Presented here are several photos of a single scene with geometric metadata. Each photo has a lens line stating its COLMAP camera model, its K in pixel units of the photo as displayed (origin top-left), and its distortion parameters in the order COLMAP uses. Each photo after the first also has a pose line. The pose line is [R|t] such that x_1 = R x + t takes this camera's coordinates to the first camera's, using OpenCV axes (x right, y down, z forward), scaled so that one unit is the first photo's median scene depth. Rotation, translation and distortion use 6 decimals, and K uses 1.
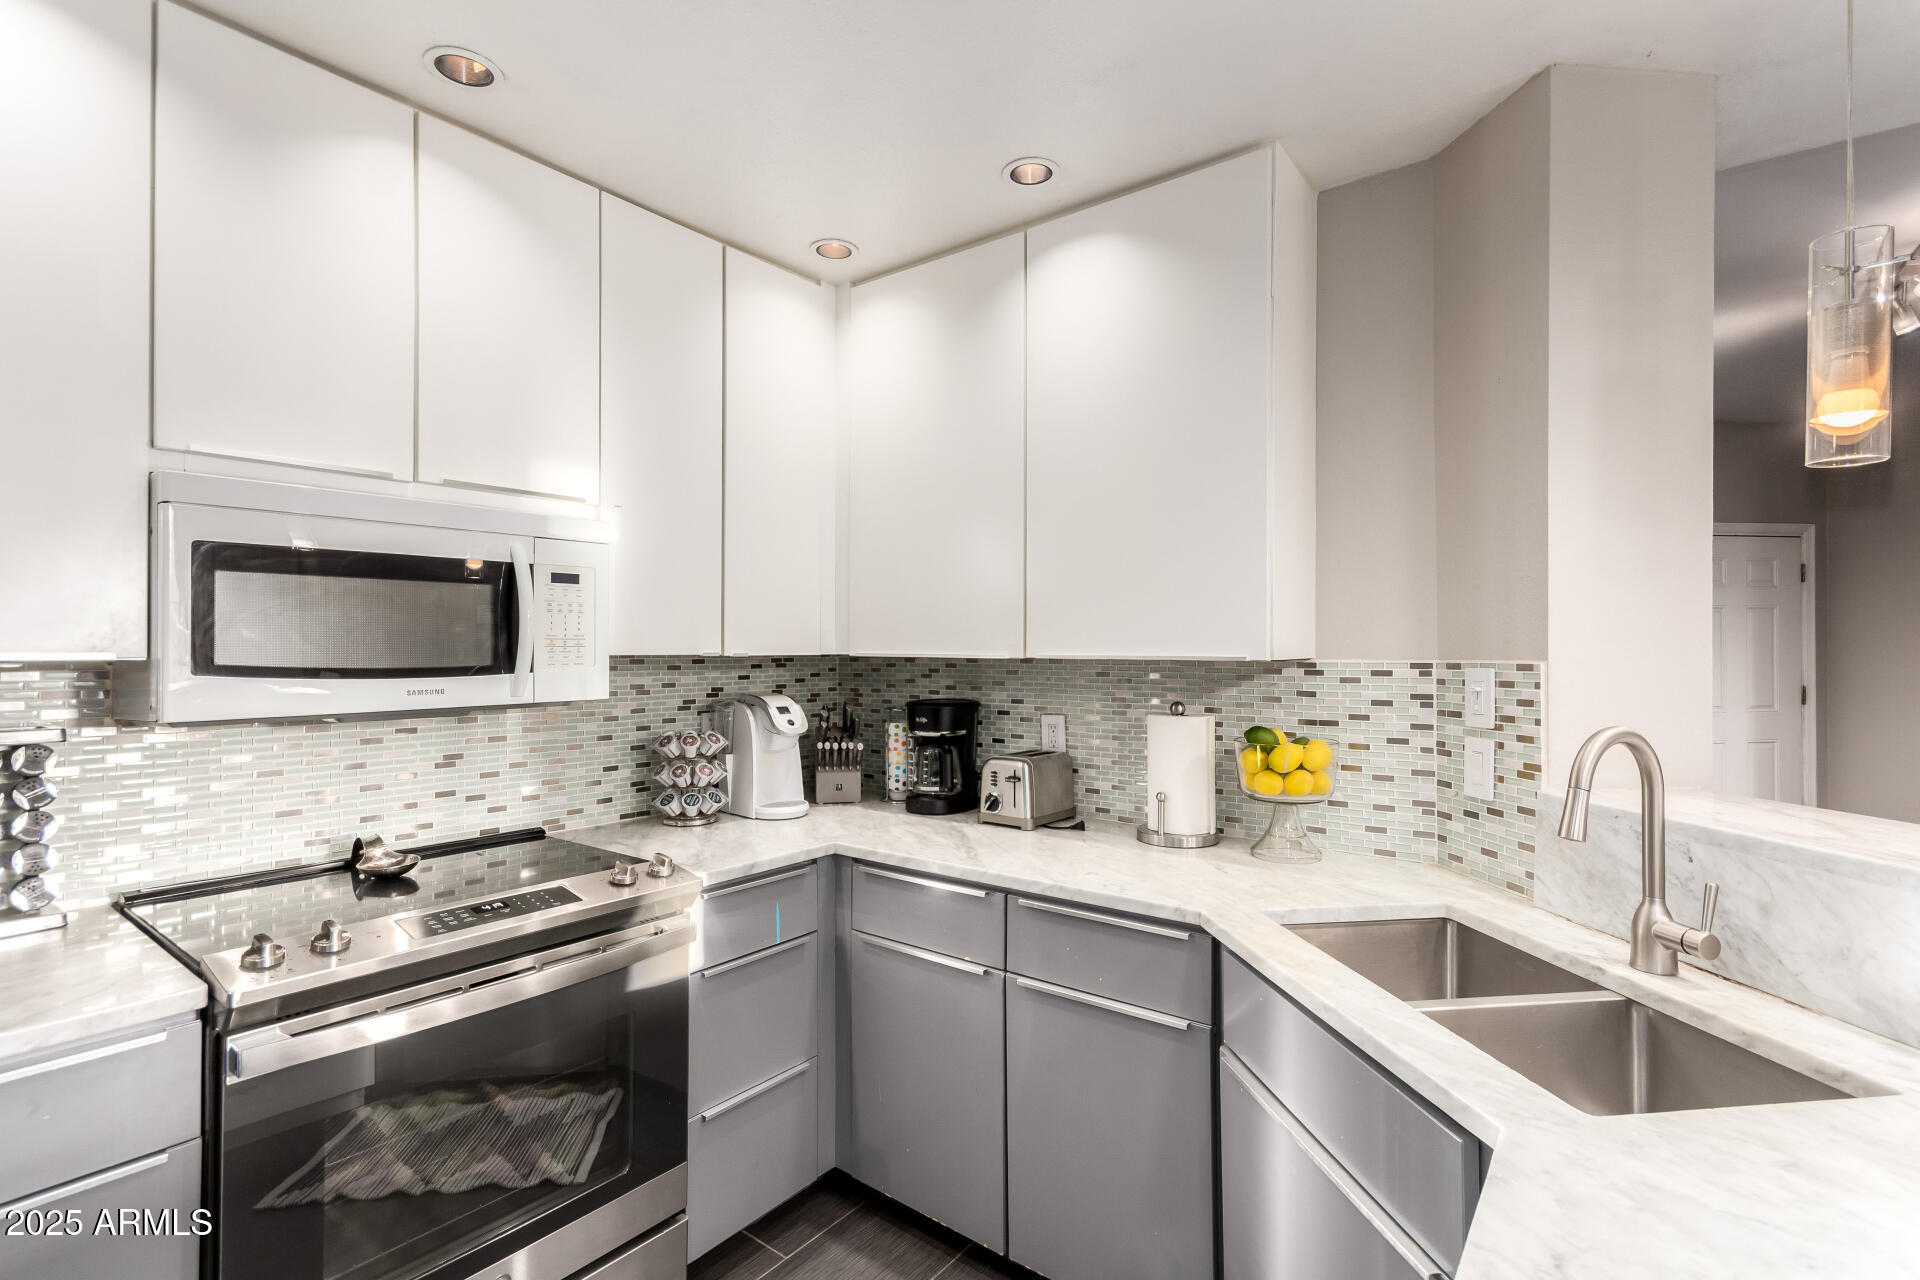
lens RADIAL K [[887.6, 0, 959.9], [0, 887.6, 640.6], [0, 0, 1]] dist [0.005198, 0.000373]
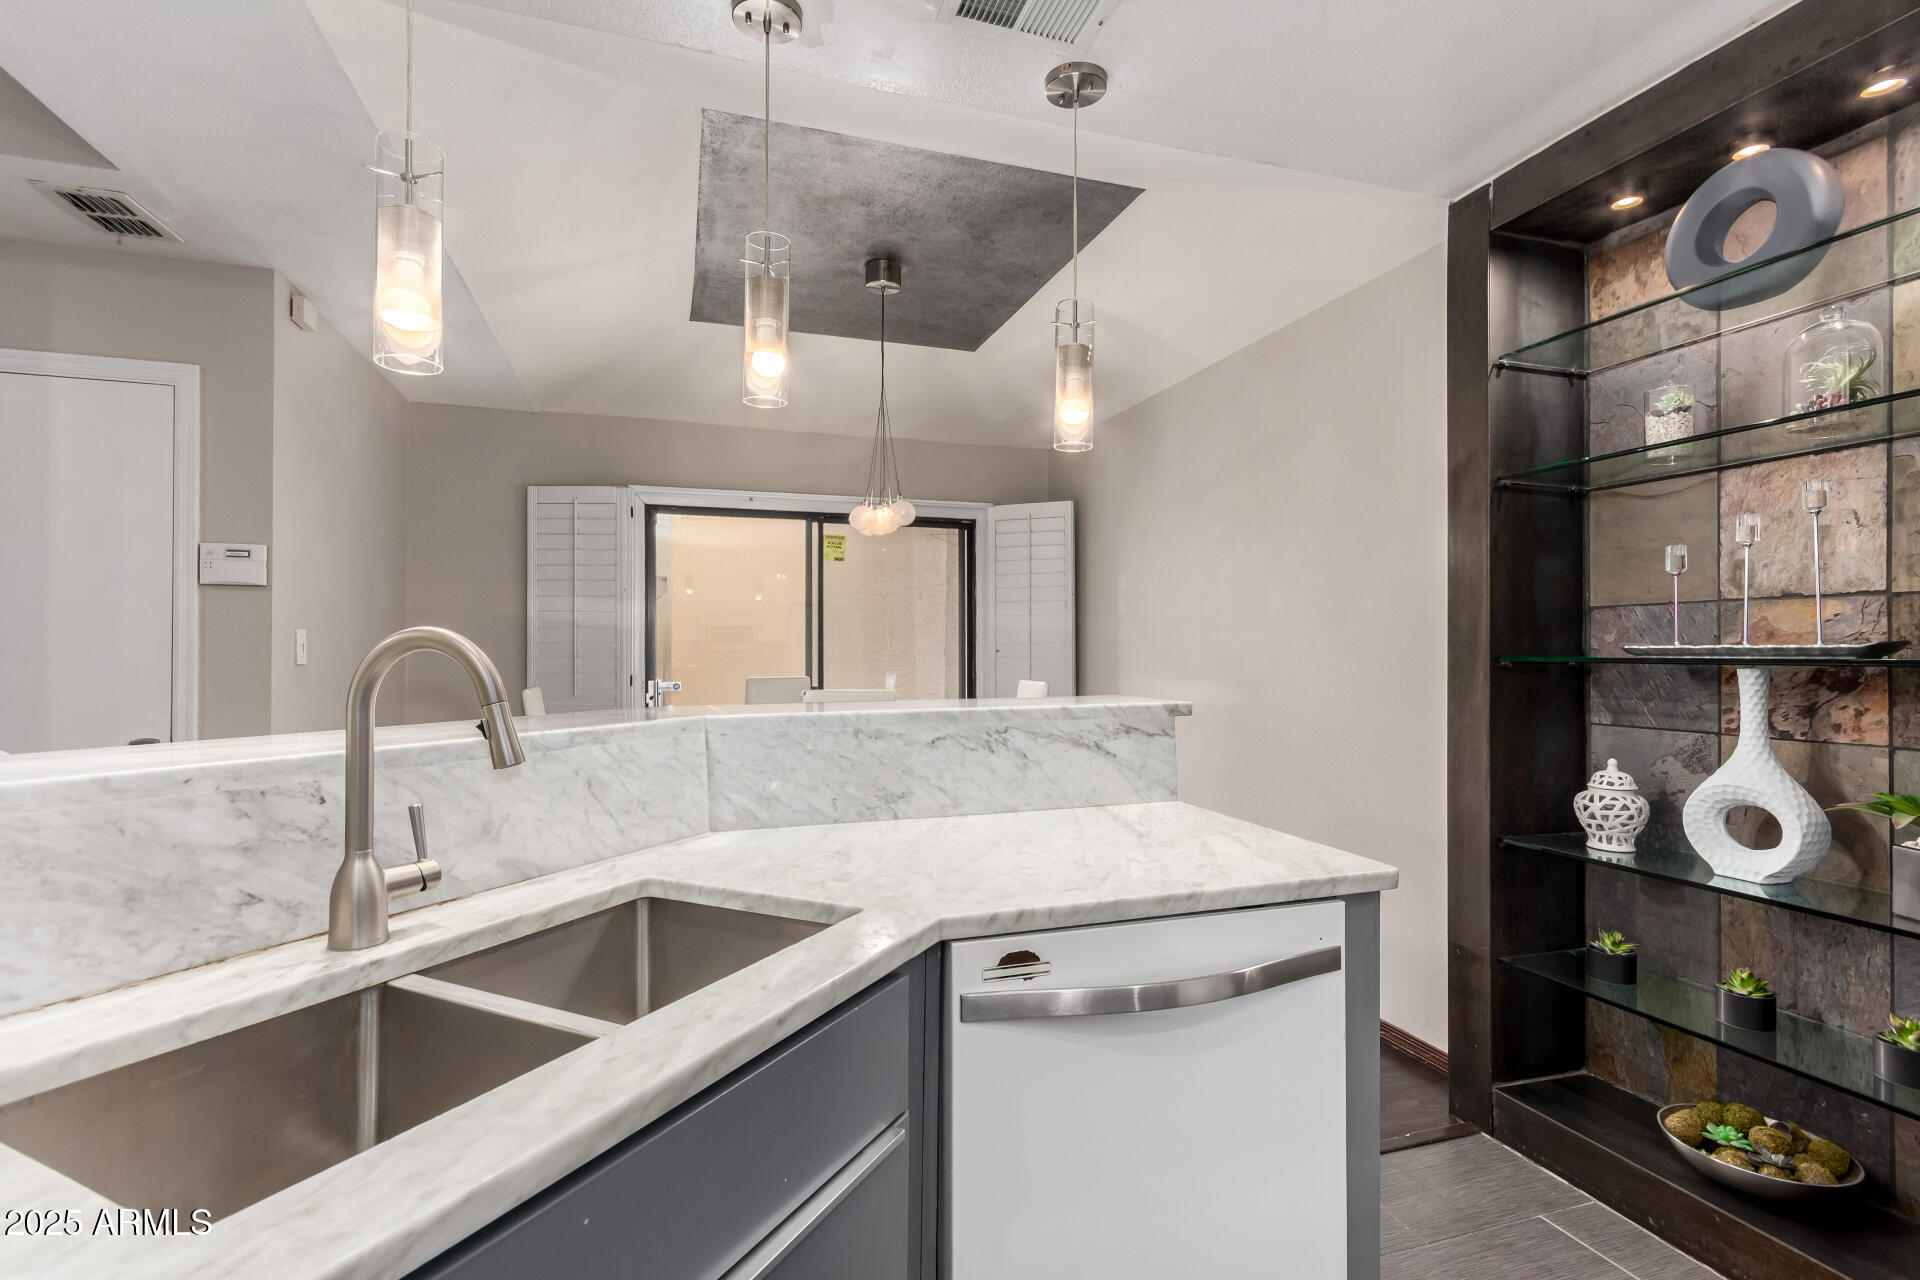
lens RADIAL K [[887.6, 0, 968.1], [0, 887.6, 656.9], [0, 0, 1]] dist [0.005198, 0.000373]
pose [[-0.813155, -0.015464, 0.581842, -0.094905], [-0.012183, 0.999880, 0.009548, 0.111999], [-0.581920, 0.000676, -0.813246, 1.373704]]
